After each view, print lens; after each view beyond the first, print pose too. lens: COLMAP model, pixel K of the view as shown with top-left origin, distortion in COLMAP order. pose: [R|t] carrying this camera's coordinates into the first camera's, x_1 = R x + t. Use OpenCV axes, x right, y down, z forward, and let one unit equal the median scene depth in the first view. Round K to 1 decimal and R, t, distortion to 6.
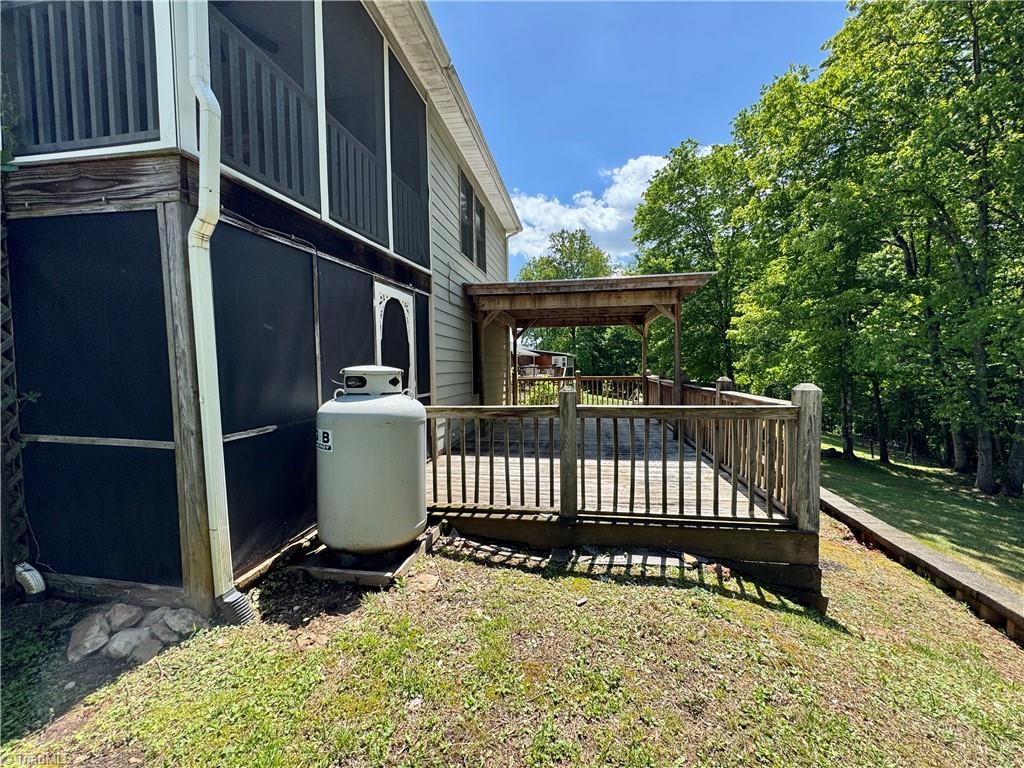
lens RADIAL K [[408.6, 0, 513.5], [0, 408.6, 386.4], [0, 0, 1]] dist [-0.004313, -0.000016]
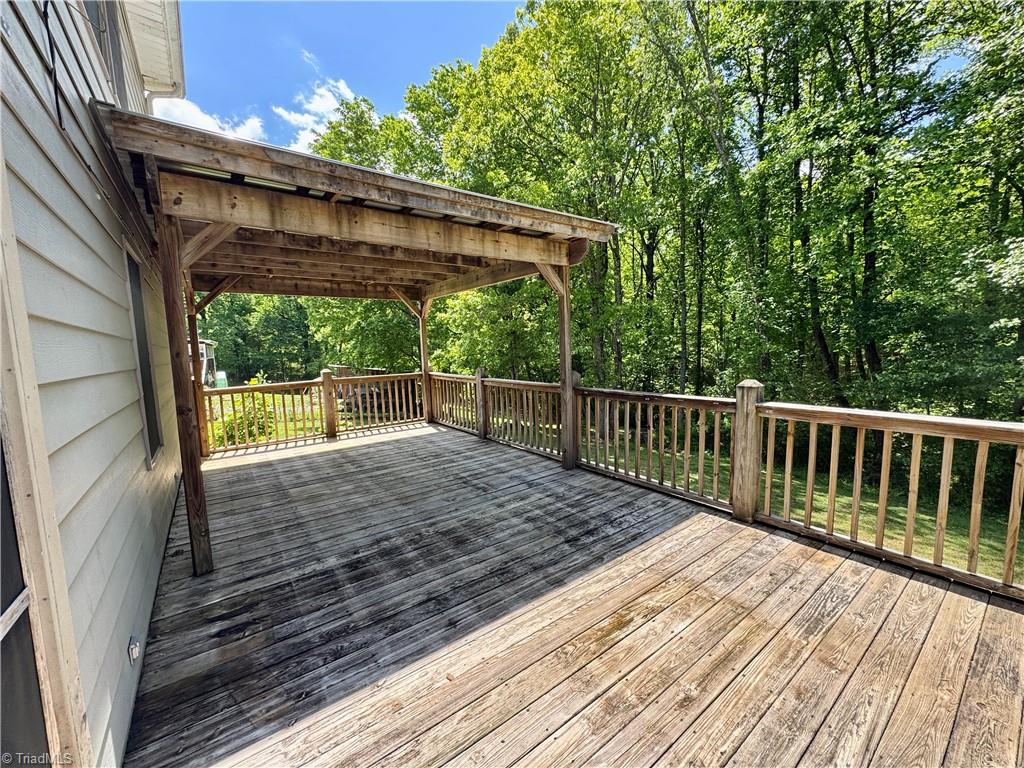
lens RADIAL K [[408.6, 0, 507.1], [0, 408.6, 386.1], [0, 0, 1]] dist [-0.004313, -0.000016]
pose [[0.695833, -0.081876, 0.713521, -0.141717], [0.059168, 0.996639, 0.056661, -0.051301], [-0.715762, 0.002791, 0.698338, 0.588818]]
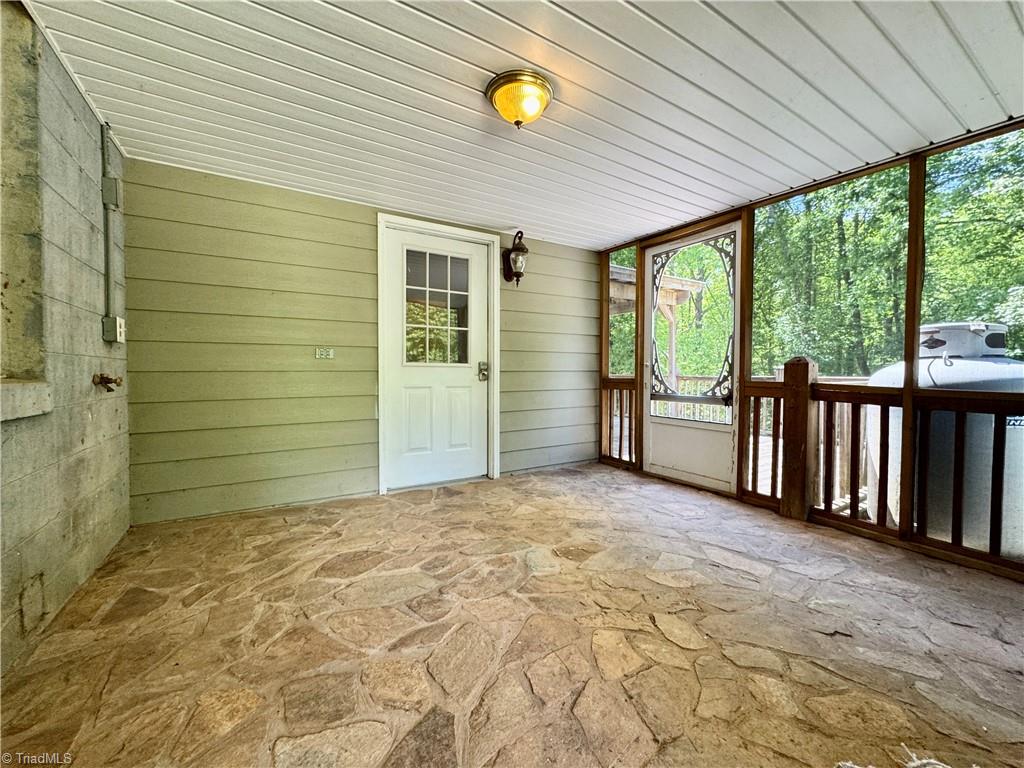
lens RADIAL K [[408.6, 0, 511.0], [0, 408.6, 386.8], [0, 0, 1]] dist [-0.004313, -0.000016]
pose [[0.753571, -0.008088, 0.657317, -0.665969], [0.019069, 0.999772, -0.009559, 0.025533], [-0.657090, 0.019738, 0.753554, 0.431021]]
